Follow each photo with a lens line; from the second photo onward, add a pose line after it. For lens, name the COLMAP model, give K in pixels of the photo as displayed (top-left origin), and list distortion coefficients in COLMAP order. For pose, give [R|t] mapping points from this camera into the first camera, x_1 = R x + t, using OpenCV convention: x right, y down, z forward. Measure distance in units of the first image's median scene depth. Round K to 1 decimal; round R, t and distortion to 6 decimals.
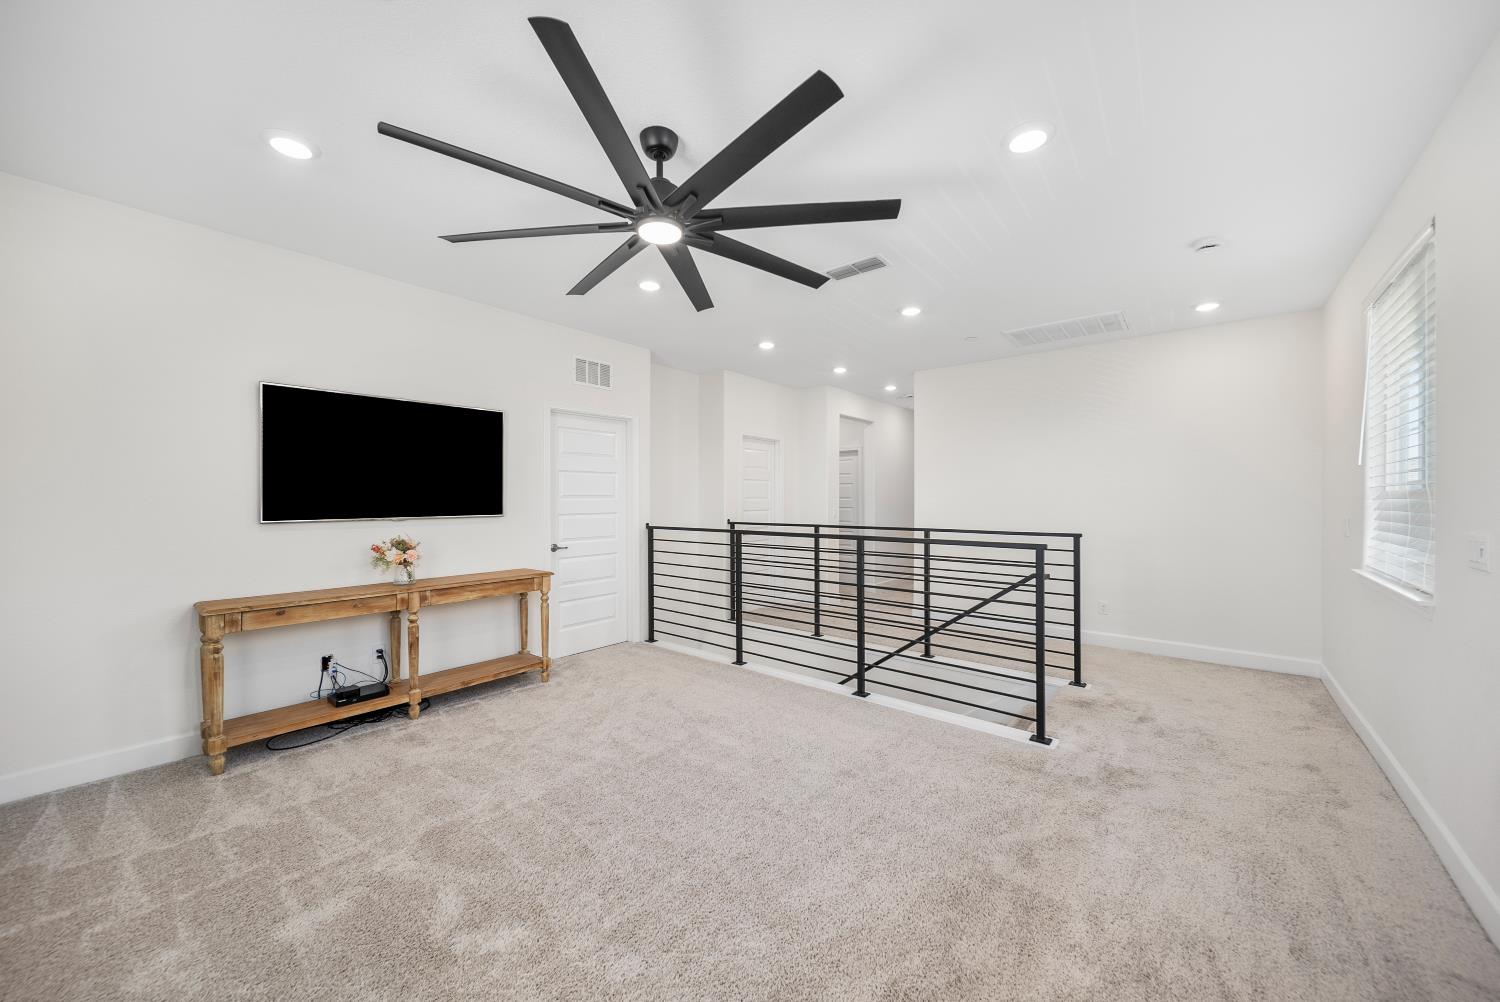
lens RADIAL K [[574.8, 0, 715.0], [0, 574.8, 494.4], [0, 0, 1]] dist [0.000438, -0.004046]
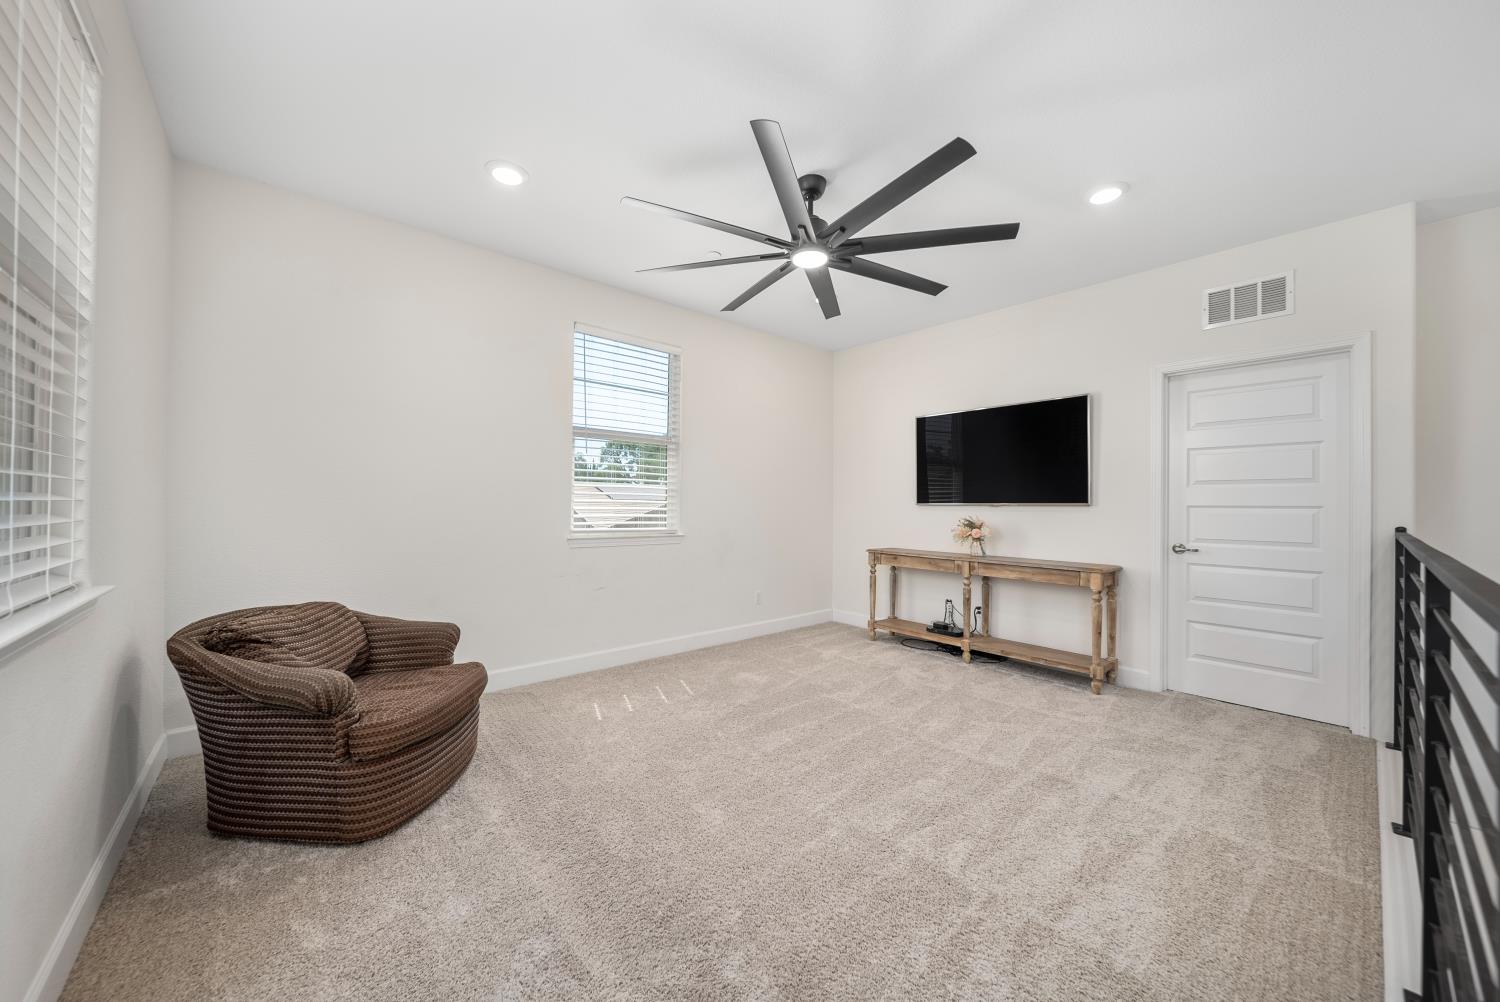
lens RADIAL K [[532.0, 0, 750.0], [0, 532.0, 501.0], [0, 0, 1]] dist [-0.000782, -0.000073]
pose [[-0.143314, -0.008664, -0.989639, 0.692703], [-0.012224, 0.999901, -0.006983, 0.052601], [0.989602, 0.011096, -0.143405, 0.698487]]
